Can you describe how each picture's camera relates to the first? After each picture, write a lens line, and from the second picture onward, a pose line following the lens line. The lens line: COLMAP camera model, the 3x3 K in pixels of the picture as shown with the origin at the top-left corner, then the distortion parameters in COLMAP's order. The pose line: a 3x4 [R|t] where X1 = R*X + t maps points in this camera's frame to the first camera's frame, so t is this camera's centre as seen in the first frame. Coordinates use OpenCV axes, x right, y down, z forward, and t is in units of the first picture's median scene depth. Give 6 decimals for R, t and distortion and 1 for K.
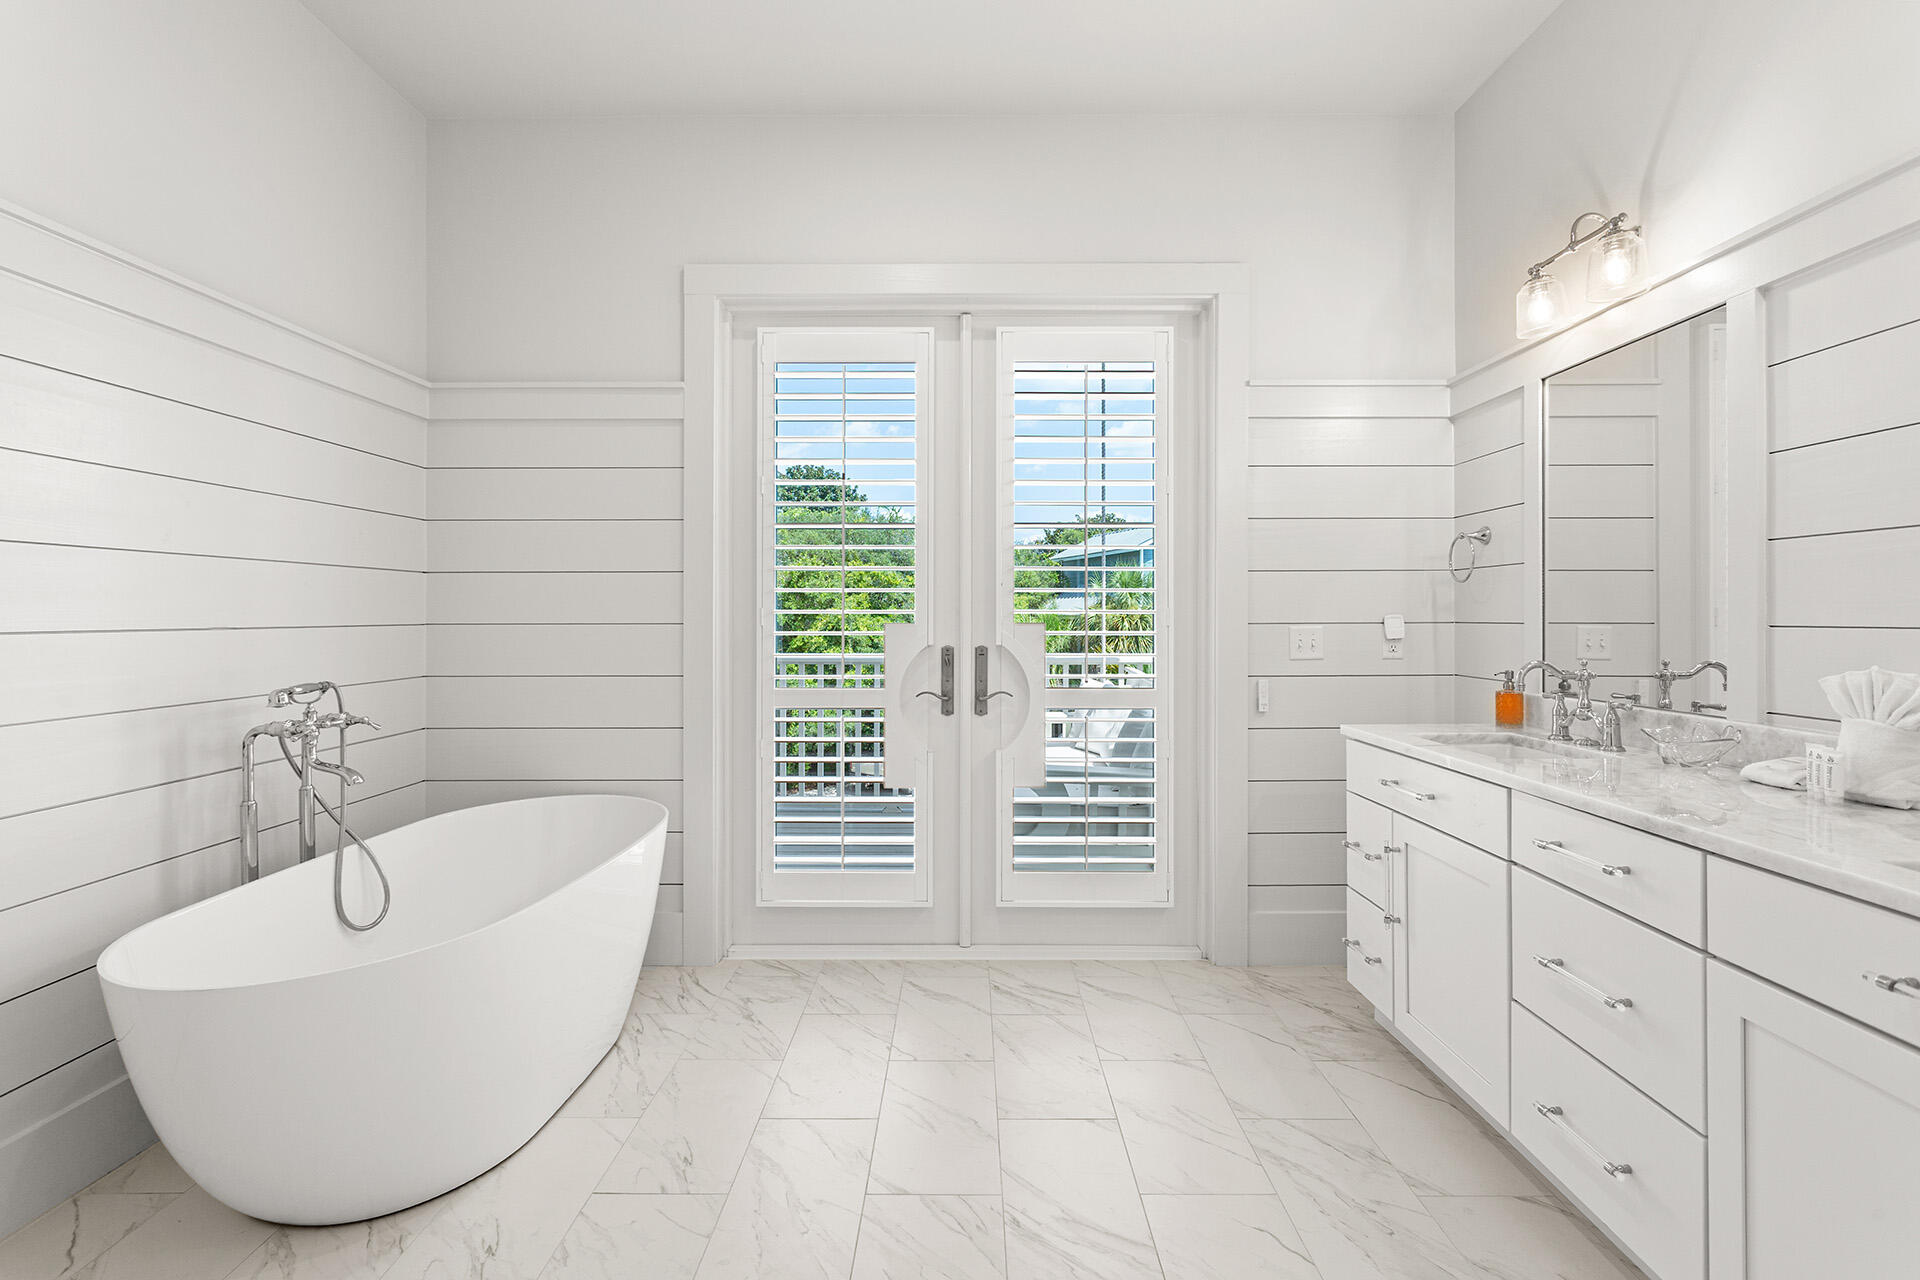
lens RADIAL K [[948.4, 0, 948.5], [0, 948.4, 615.2], [0, 0, 1]] dist [0.004420, 0.001557]
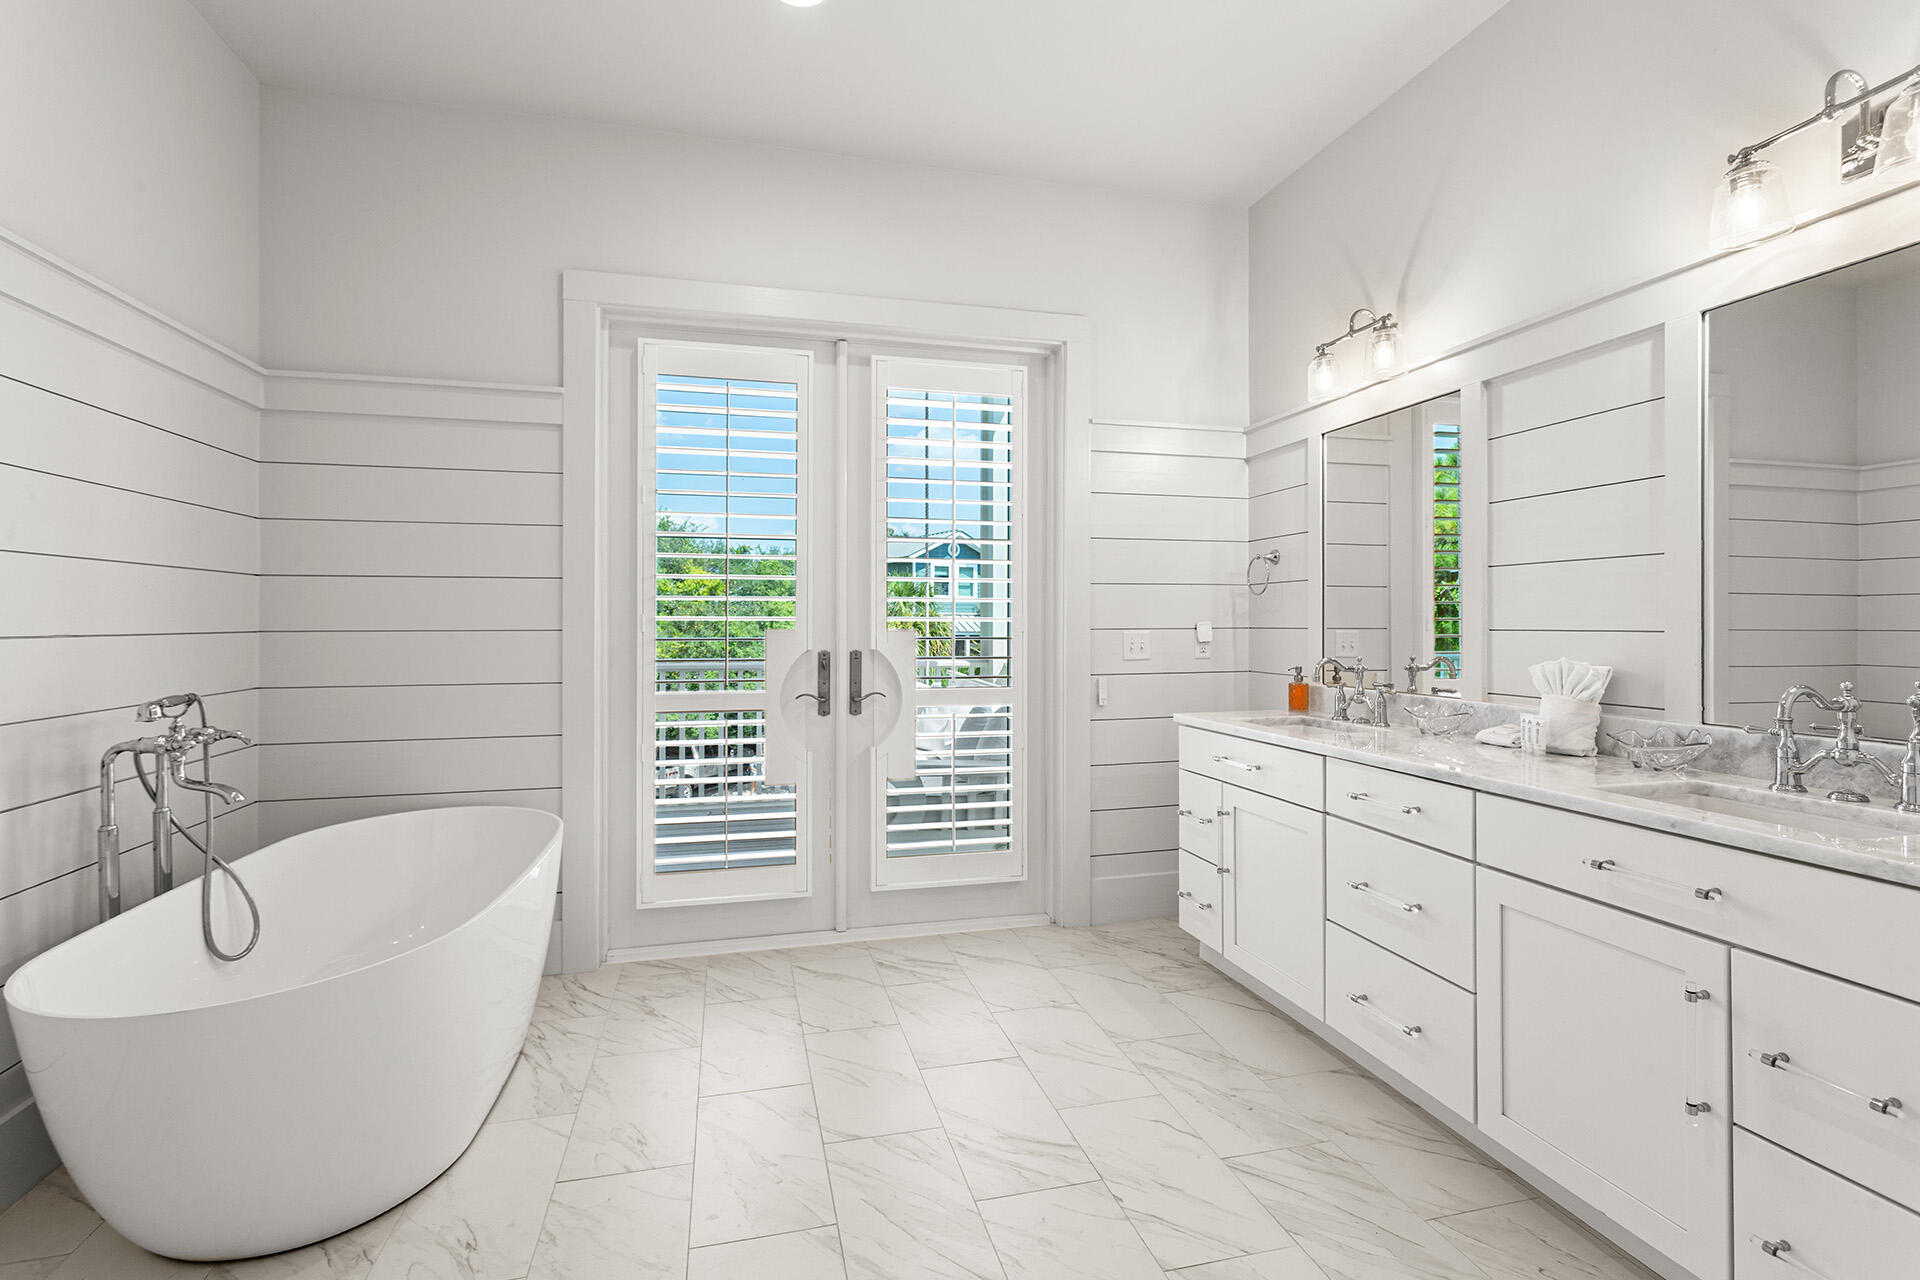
lens RADIAL K [[948.4, 0, 953.4], [0, 948.4, 622.6], [0, 0, 1]] dist [0.004420, 0.001557]
pose [[0.964299, 0.000260, 0.264816, -0.178036], [-0.000200, 1.000000, -0.000252, 0.001472], [-0.264816, 0.000190, 0.964299, -0.081676]]
